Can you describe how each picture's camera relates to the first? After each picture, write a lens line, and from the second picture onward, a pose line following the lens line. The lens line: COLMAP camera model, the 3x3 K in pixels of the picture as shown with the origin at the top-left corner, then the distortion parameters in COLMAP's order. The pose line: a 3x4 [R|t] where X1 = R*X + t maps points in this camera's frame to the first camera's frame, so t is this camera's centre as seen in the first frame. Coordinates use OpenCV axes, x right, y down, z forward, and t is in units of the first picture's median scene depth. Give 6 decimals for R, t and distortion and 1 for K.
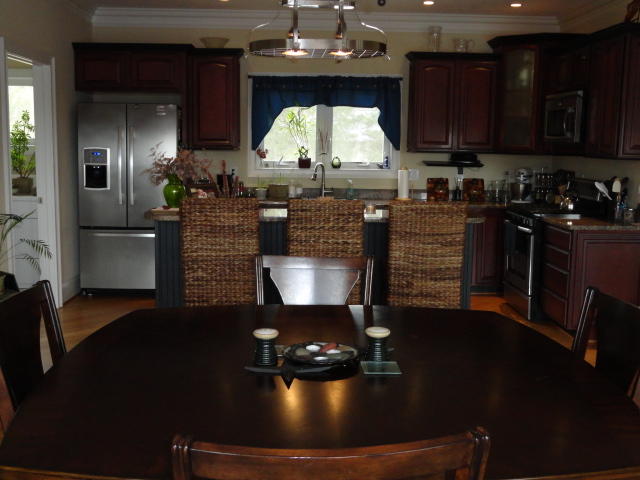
lens RADIAL K [[738.1, 0, 320.0], [0, 738.1, 240.0], [0, 0, 1]] dist [-0.053961, 0.045342]
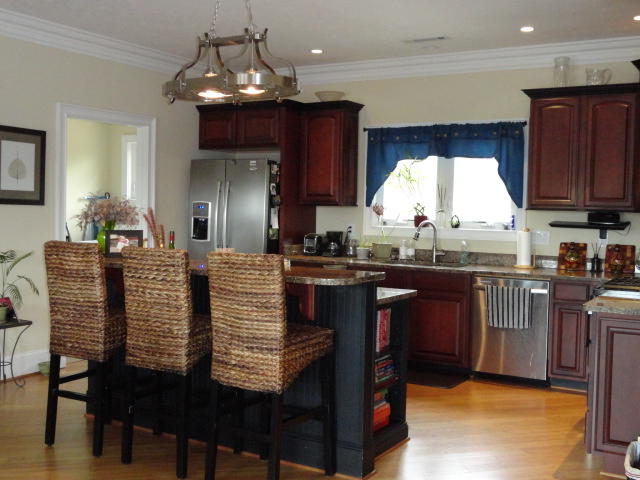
lens RADIAL K [[738.1, 0, 320.0], [0, 738.1, 240.0], [0, 0, 1]] dist [-0.053961, 0.045342]
pose [[0.839692, 0.029522, -0.542260, 0.370999], [-0.080304, 0.994294, -0.070219, -0.008923], [0.537093, 0.102508, 0.837271, 0.187101]]
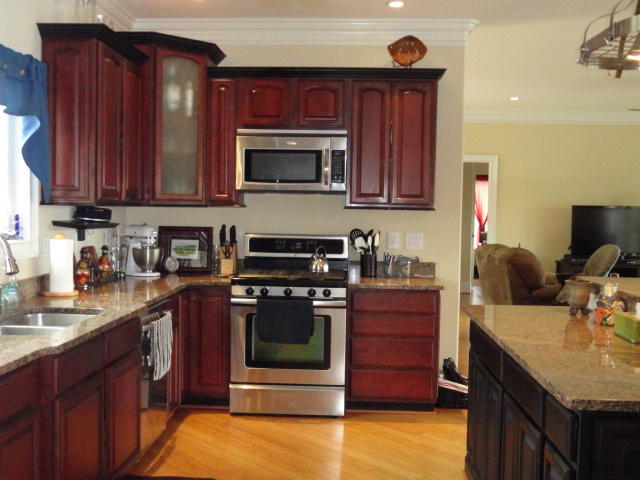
lens RADIAL K [[738.1, 0, 320.0], [0, 738.1, 240.0], [0, 0, 1]] dist [-0.053961, 0.045342]
pose [[0.090323, -0.069213, 0.993505, -0.403345], [0.115550, 0.991573, 0.058573, -0.105278], [-0.989187, 0.109508, 0.097559, 0.766571]]
